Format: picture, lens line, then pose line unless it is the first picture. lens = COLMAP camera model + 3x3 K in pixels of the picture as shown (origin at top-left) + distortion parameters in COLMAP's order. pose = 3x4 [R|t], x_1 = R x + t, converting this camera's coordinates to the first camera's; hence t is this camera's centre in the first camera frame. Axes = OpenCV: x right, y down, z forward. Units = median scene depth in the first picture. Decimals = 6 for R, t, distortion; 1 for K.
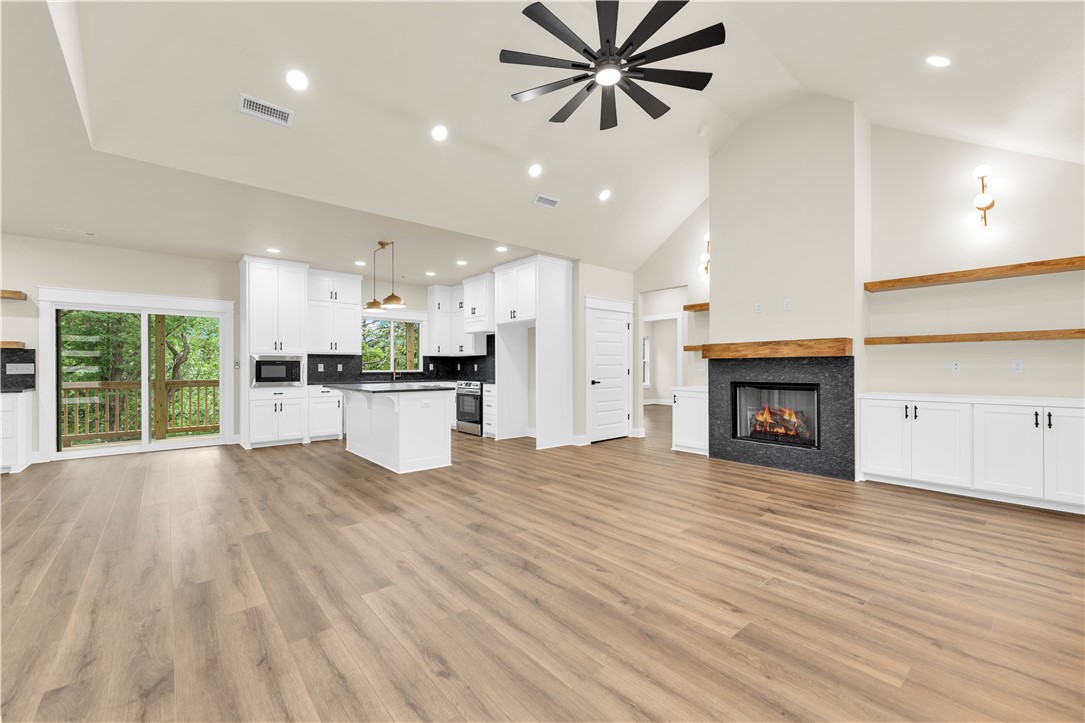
lens RADIAL K [[437.2, 0, 539.8], [0, 437.2, 367.1], [0, 0, 1]] dist [0.002692, -0.000215]
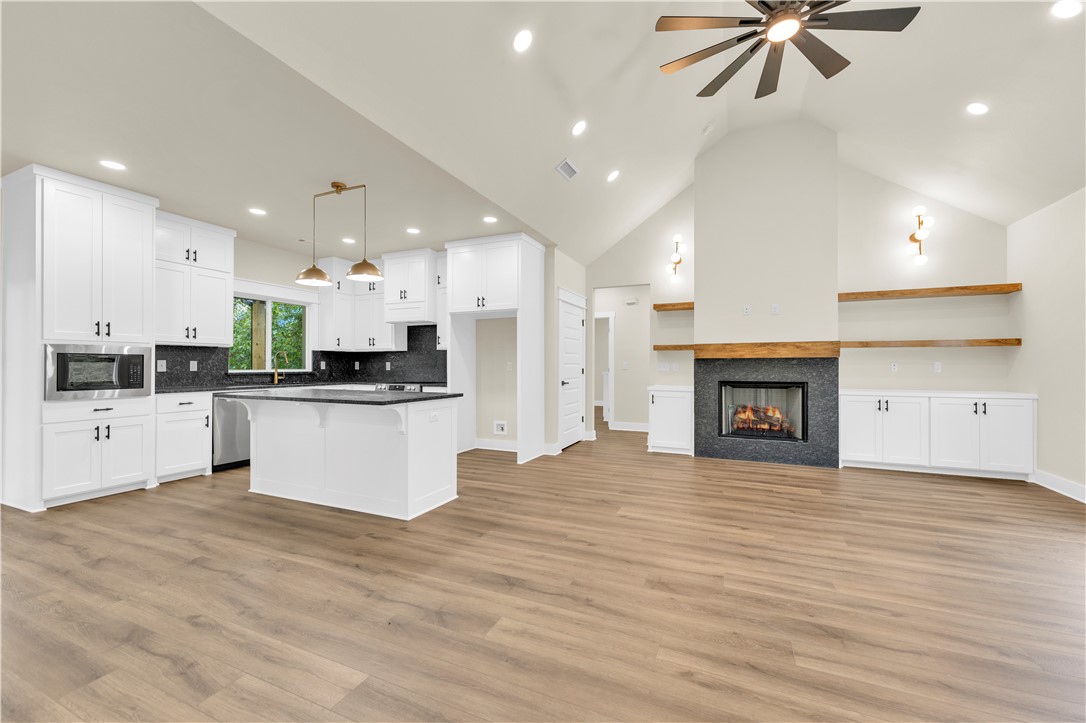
lens RADIAL K [[439.0, 0, 539.9], [0, 439.0, 364.8], [0, 0, 1]] dist [0.002059, 0.000105]
pose [[0.903778, 0.004354, 0.427980, -0.409190], [-0.003416, 0.999990, -0.002960, -0.000217], [-0.427988, 0.001213, 0.903783, 0.268863]]
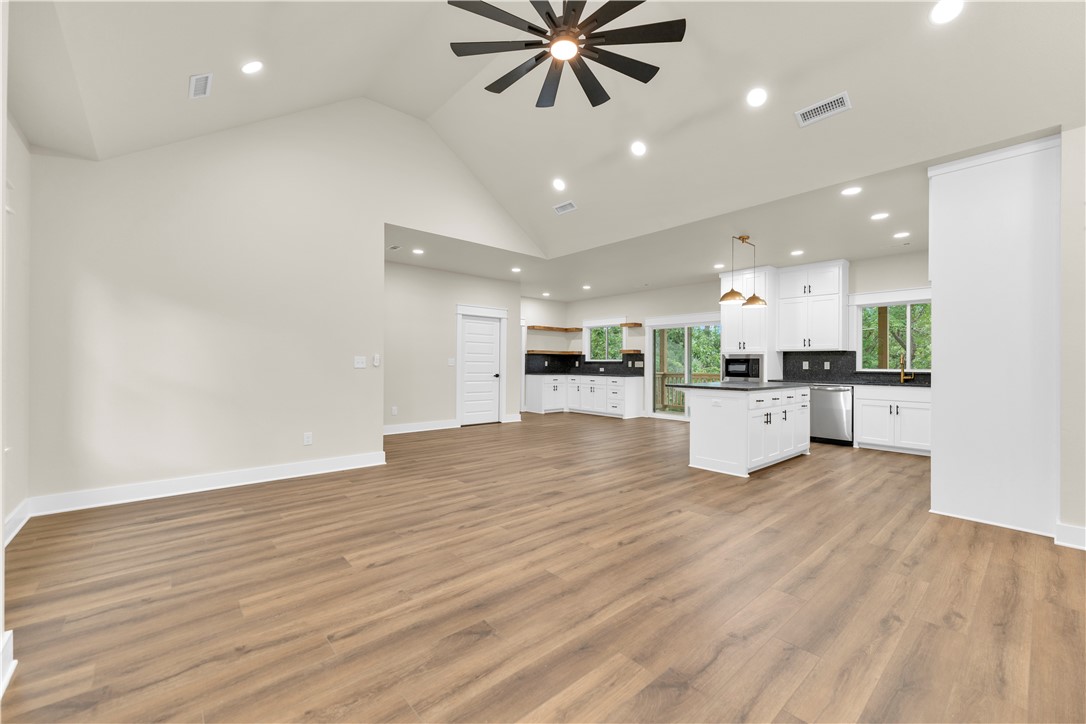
lens RADIAL K [[438.1, 0, 541.6], [0, 438.1, 361.1], [0, 0, 1]] dist [0.003080, 0.000133]
pose [[0.011448, -0.002782, -0.999931, 0.686956], [-0.007592, 0.999967, -0.002869, -0.001170], [0.999906, 0.007624, 0.011426, 0.601096]]
